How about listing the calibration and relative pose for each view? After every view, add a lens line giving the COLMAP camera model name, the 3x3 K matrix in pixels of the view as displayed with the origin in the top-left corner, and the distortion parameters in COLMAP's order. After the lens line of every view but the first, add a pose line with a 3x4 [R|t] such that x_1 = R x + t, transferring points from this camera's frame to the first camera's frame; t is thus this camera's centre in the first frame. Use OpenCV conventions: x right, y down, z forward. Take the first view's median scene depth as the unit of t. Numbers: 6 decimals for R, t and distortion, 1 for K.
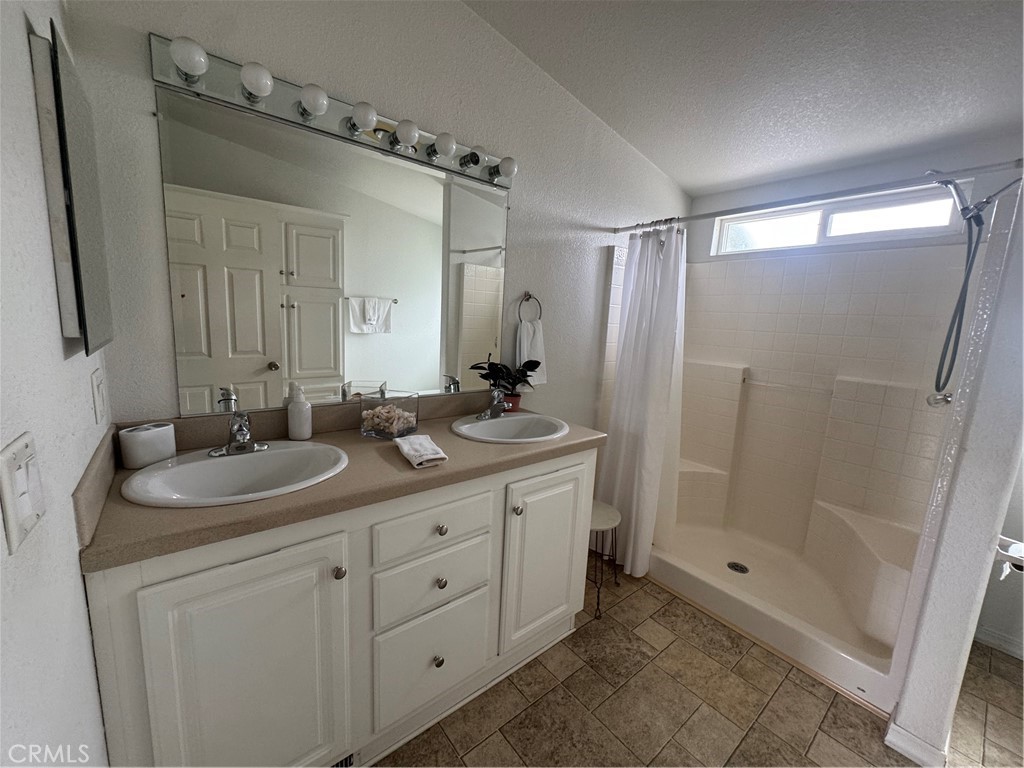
lens RADIAL K [[410.3, 0, 511.9], [0, 410.3, 385.6], [0, 0, 1]] dist [-0.003309, 0.000673]
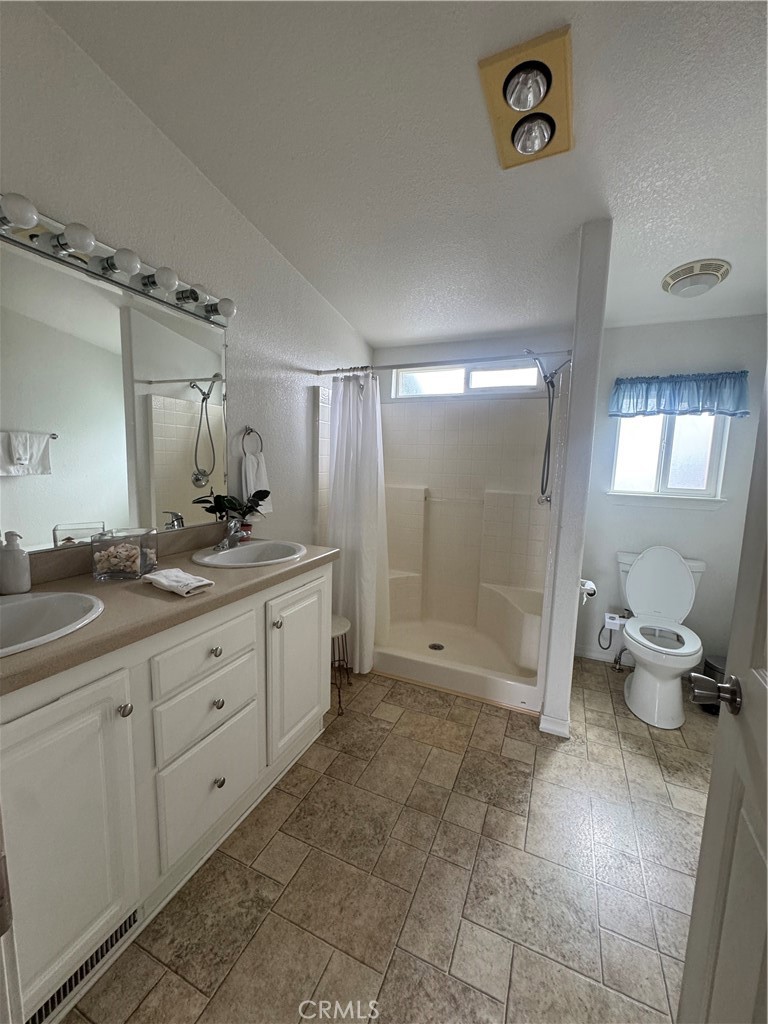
lens RADIAL K [[410.3, 0, 383.1], [0, 410.3, 513.3], [0, 0, 1]] dist [-0.003309, 0.000673]
pose [[0.892971, -0.082030, 0.442576, -0.161905], [0.090526, 0.995892, 0.001933, 0.026640], [-0.440917, 0.038338, 0.896729, -0.098872]]
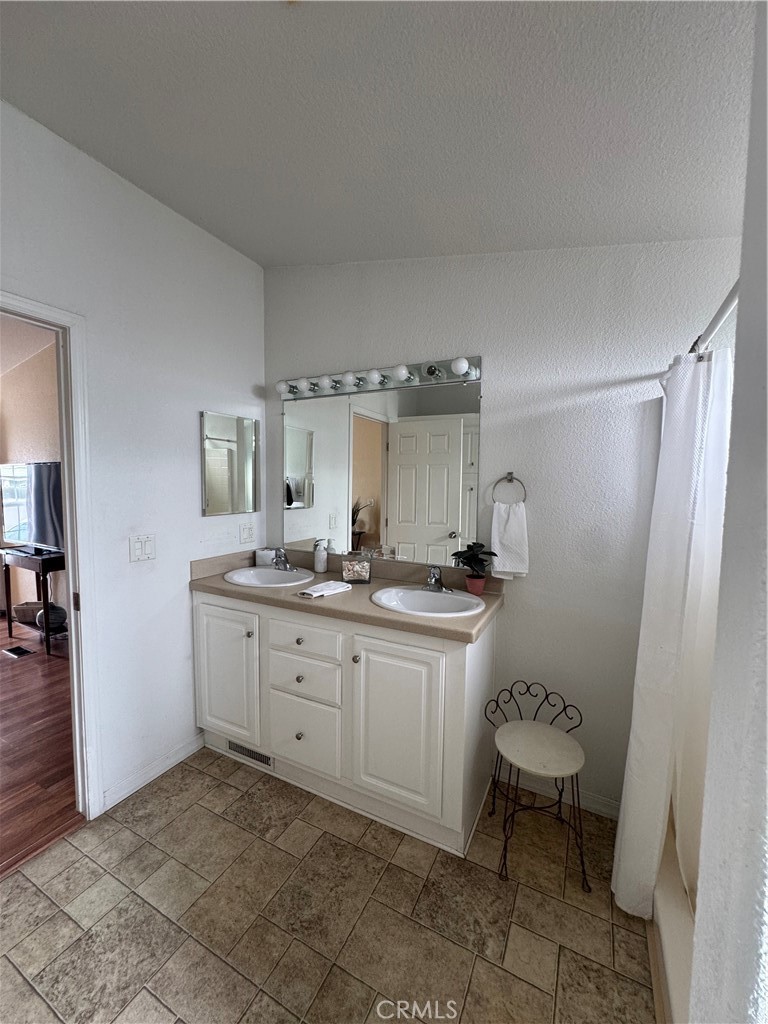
lens RADIAL K [[410.3, 0, 384.9], [0, 410.3, 515.2], [0, 0, 1]] dist [-0.003309, 0.000673]
pose [[0.402135, 0.032774, -0.914994, 0.941735], [-0.143234, 0.989306, -0.027515, -0.076698], [0.904307, 0.142123, 0.402529, 0.441784]]
